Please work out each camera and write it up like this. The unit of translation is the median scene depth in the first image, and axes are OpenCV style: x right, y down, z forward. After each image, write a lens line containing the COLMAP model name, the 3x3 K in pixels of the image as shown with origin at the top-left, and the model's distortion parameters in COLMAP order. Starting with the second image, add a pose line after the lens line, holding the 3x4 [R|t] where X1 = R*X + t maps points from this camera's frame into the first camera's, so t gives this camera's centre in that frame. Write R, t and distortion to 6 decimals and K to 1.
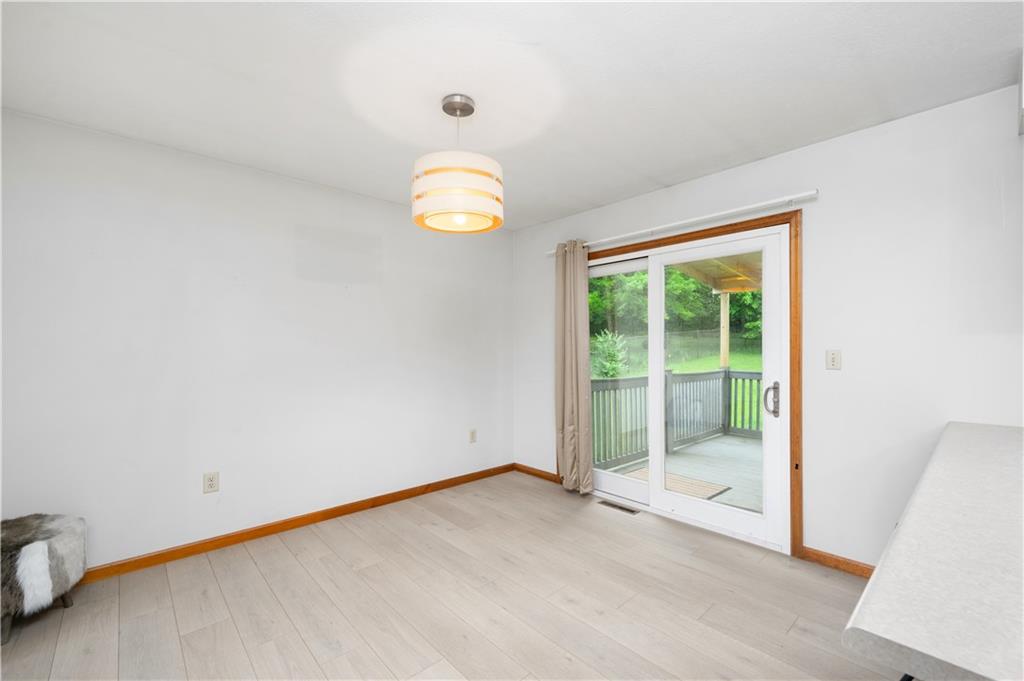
lens RADIAL K [[430.5, 0, 509.5], [0, 430.5, 348.5], [0, 0, 1]] dist [-0.003604, 0.000553]
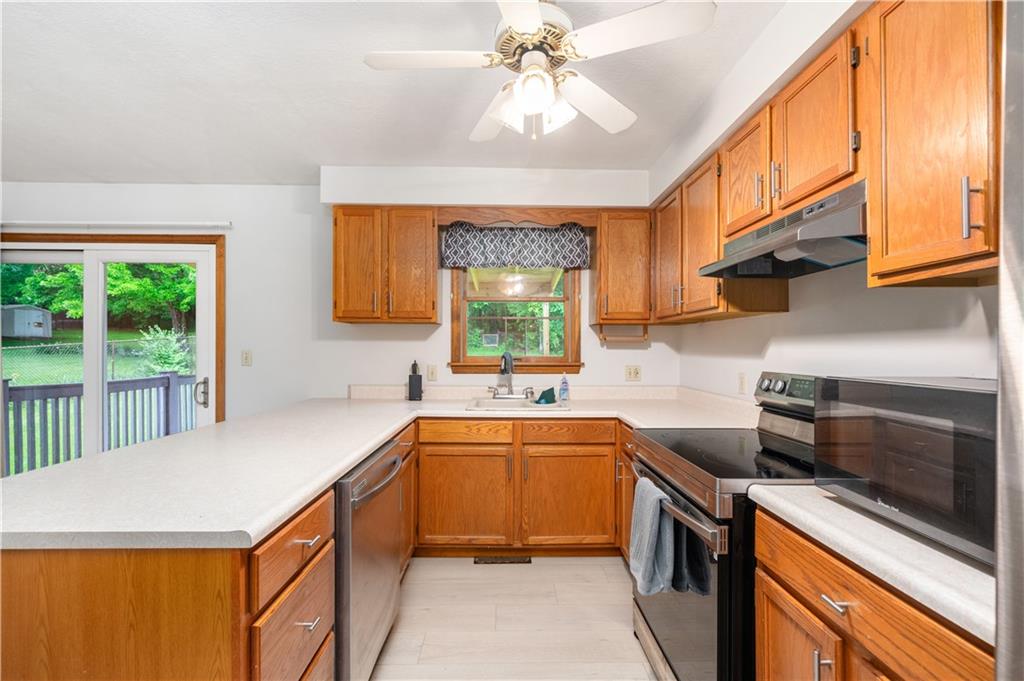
lens RADIAL K [[430.5, 0, 511.5], [0, 430.5, 349.6], [0, 0, 1]] dist [-0.003604, 0.000553]
pose [[0.647195, 0.001053, 0.762324, 0.207709], [-0.002038, 0.999998, 0.000349, -0.000430], [-0.762322, -0.001779, 0.647196, -0.303161]]
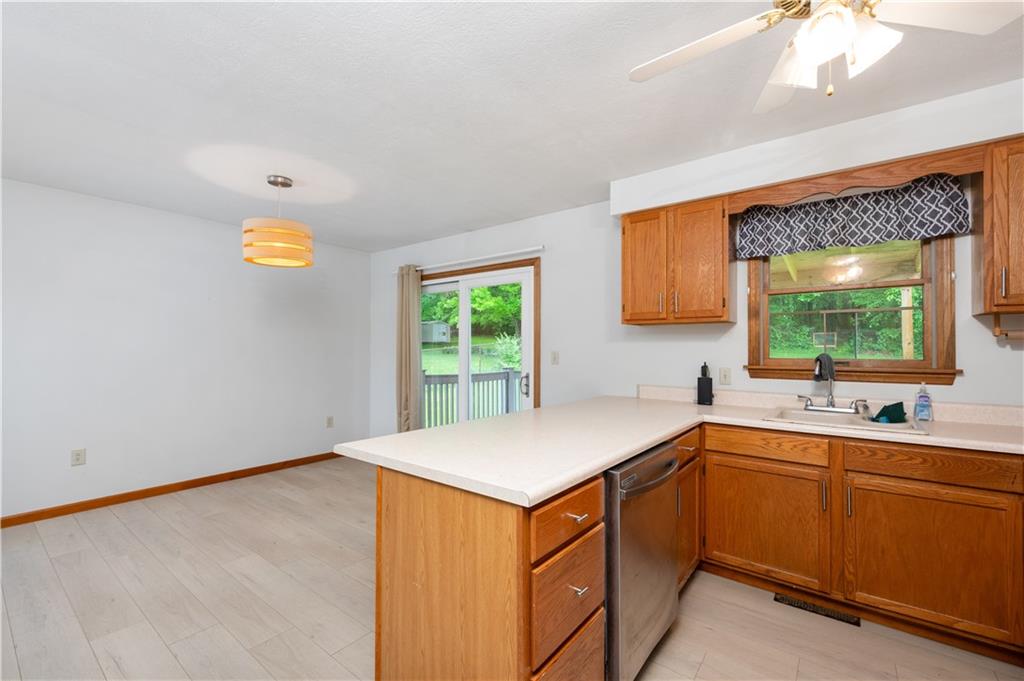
lens RADIAL K [[430.5, 0, 507.7], [0, 430.5, 345.3], [0, 0, 1]] dist [-0.003604, 0.000553]
pose [[0.984054, 0.005325, 0.177788, 0.228205], [-0.003335, 0.999928, -0.011489, 0.000692], [-0.177836, 0.010713, 0.984002, -0.332354]]
